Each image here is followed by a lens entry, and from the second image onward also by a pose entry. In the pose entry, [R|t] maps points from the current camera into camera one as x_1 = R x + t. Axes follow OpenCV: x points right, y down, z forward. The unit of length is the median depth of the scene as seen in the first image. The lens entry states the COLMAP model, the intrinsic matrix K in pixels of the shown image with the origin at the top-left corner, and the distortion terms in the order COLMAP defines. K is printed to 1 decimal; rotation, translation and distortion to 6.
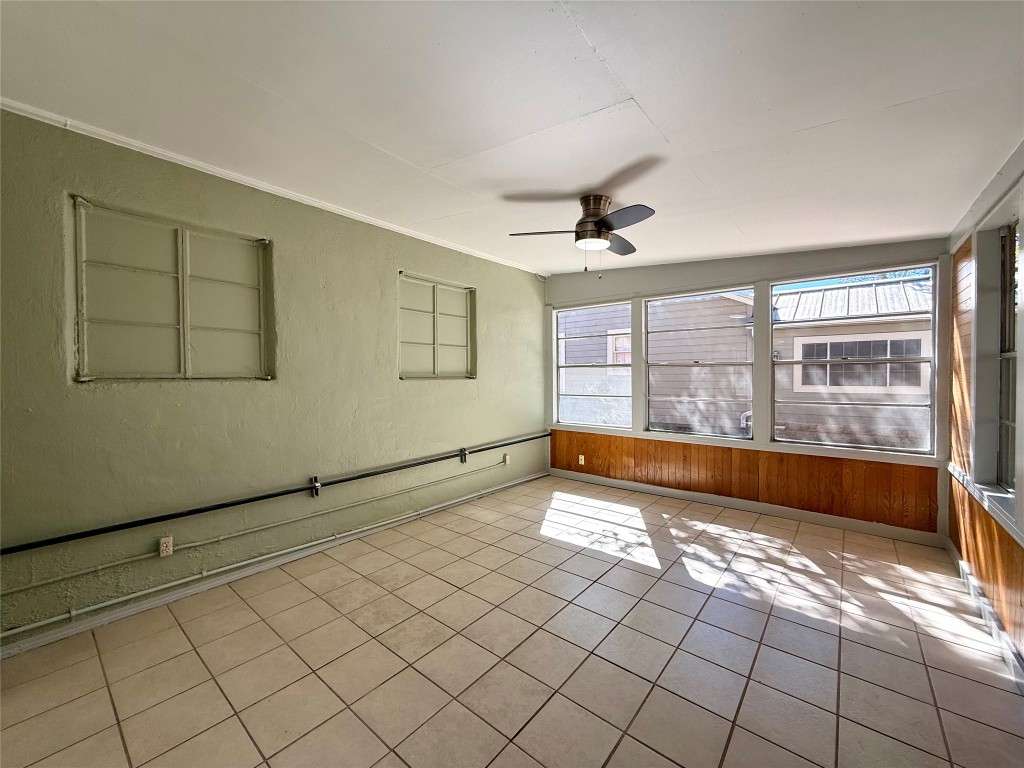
lens RADIAL K [[406.0, 0, 511.8], [0, 406.0, 380.5], [0, 0, 1]] dist [-0.000833, -0.000048]
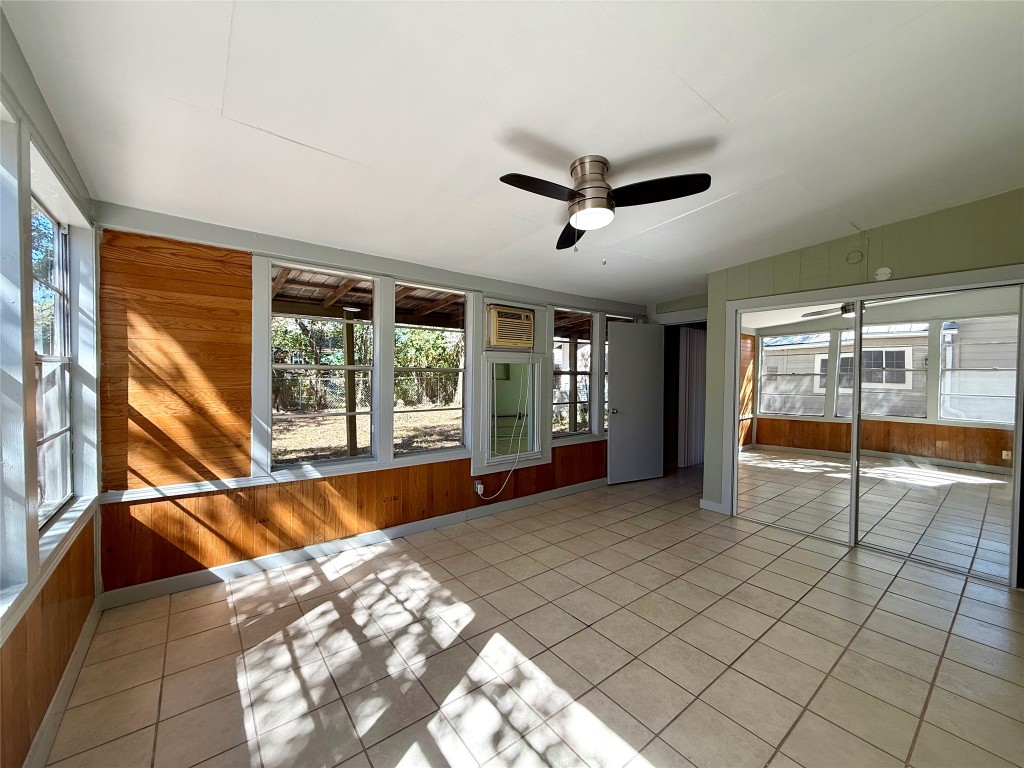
lens RADIAL K [[406.0, 0, 512.5], [0, 406.0, 383.2], [0, 0, 1]] dist [-0.000833, -0.000048]
pose [[-0.977477, -0.006714, 0.210936, 0.170068], [-0.000103, 0.999509, 0.031338, -0.039401], [-0.211042, 0.030611, -0.976997, 1.677540]]
